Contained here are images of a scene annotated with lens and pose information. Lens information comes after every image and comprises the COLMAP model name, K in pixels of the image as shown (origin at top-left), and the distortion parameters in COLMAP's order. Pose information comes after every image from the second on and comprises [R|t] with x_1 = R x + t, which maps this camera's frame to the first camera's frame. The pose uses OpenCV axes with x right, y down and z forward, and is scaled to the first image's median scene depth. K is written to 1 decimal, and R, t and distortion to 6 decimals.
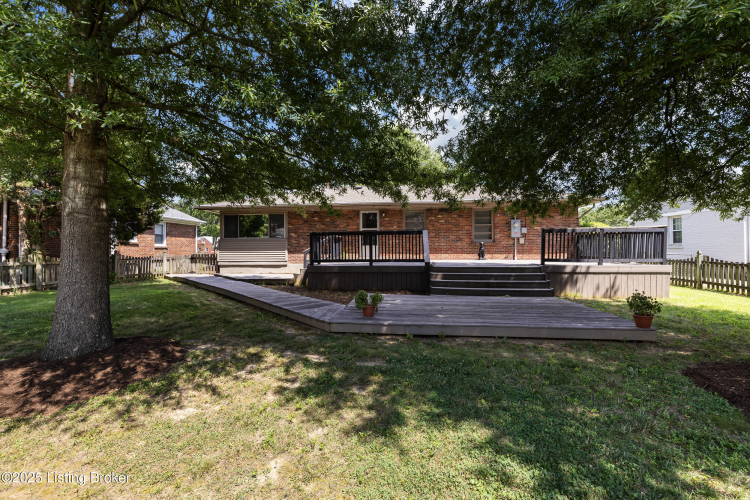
lens RADIAL K [[318.5, 0, 375.7], [0, 318.5, 250.9], [0, 0, 1]] dist [0.000391, -0.000329]
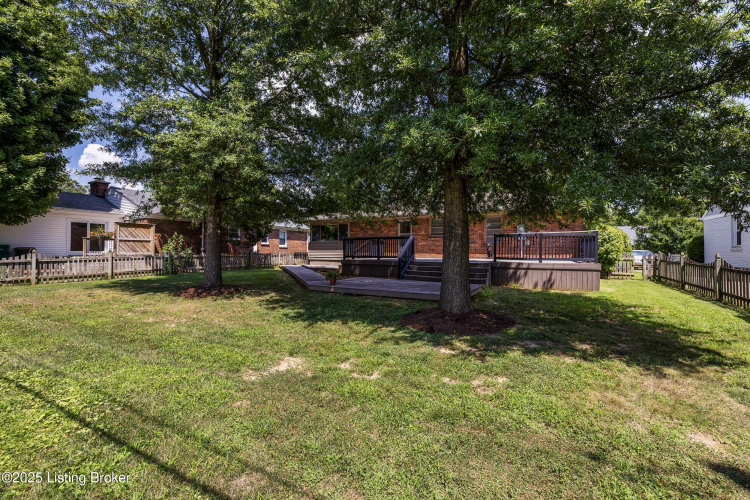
lens RADIAL K [[318.5, 0, 374.9], [0, 318.5, 249.9], [0, 0, 1]] dist [0.000391, -0.000329]
pose [[0.922793, 0.006791, -0.385237, 0.488025], [-0.008706, 0.999957, -0.003227, 0.003035], [0.385198, 0.006331, 0.922812, -0.336386]]
